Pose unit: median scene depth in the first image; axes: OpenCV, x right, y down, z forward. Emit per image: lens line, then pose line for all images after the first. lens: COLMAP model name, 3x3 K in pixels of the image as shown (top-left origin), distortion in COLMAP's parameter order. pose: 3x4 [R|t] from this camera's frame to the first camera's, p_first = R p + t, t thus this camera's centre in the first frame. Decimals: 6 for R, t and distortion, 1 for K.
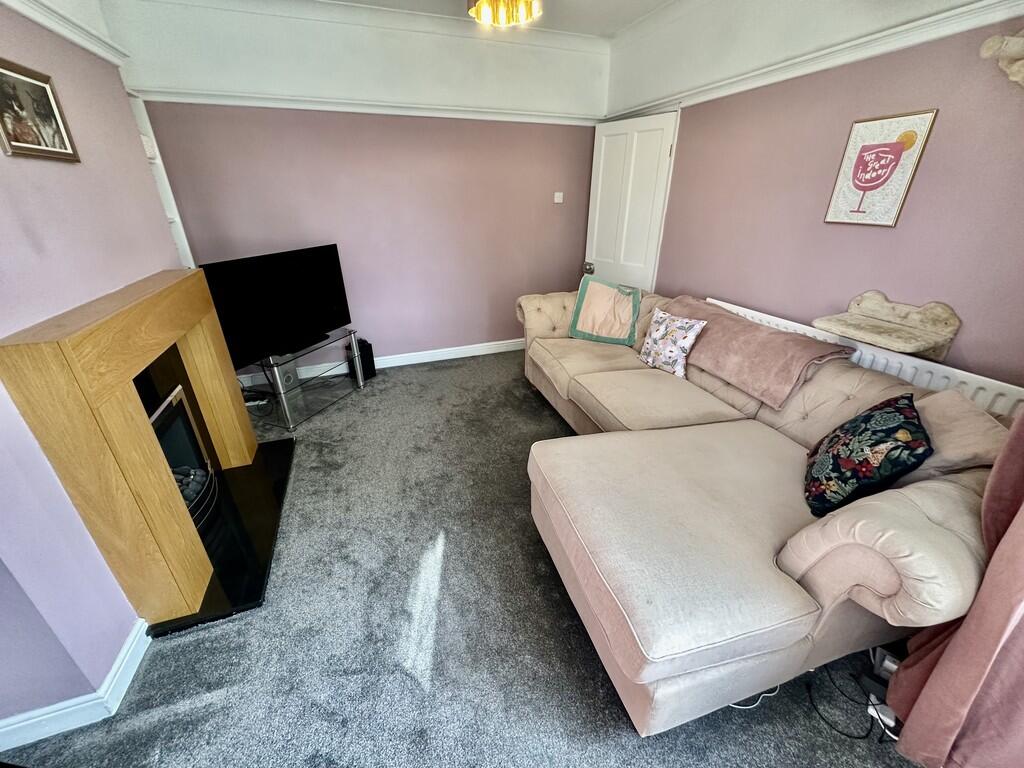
lens RADIAL K [[409.5, 0, 510.4], [0, 409.5, 384.1], [0, 0, 1]] dist [-0.000928, -0.000172]
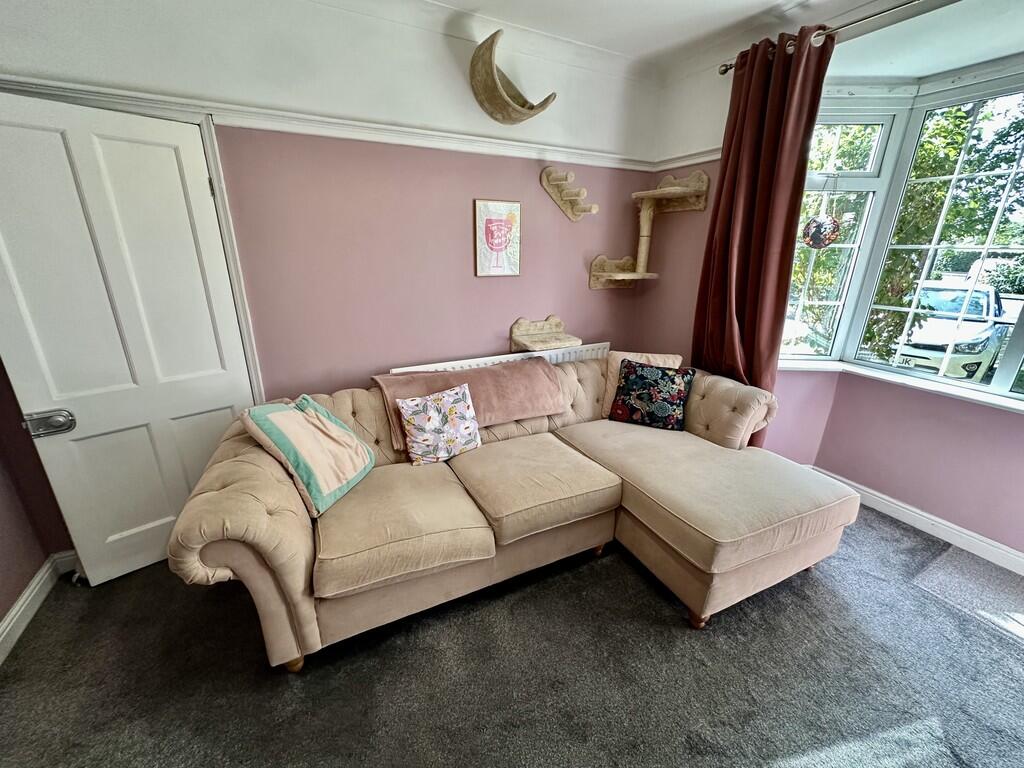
lens RADIAL K [[409.5, 0, 509.5], [0, 409.5, 384.2], [0, 0, 1]] dist [-0.000928, -0.000172]
pose [[-0.139474, -0.314213, 0.939051, -0.488672], [0.411249, 0.844288, 0.343586, -0.502377], [-0.900789, 0.434105, 0.011464, 1.036382]]
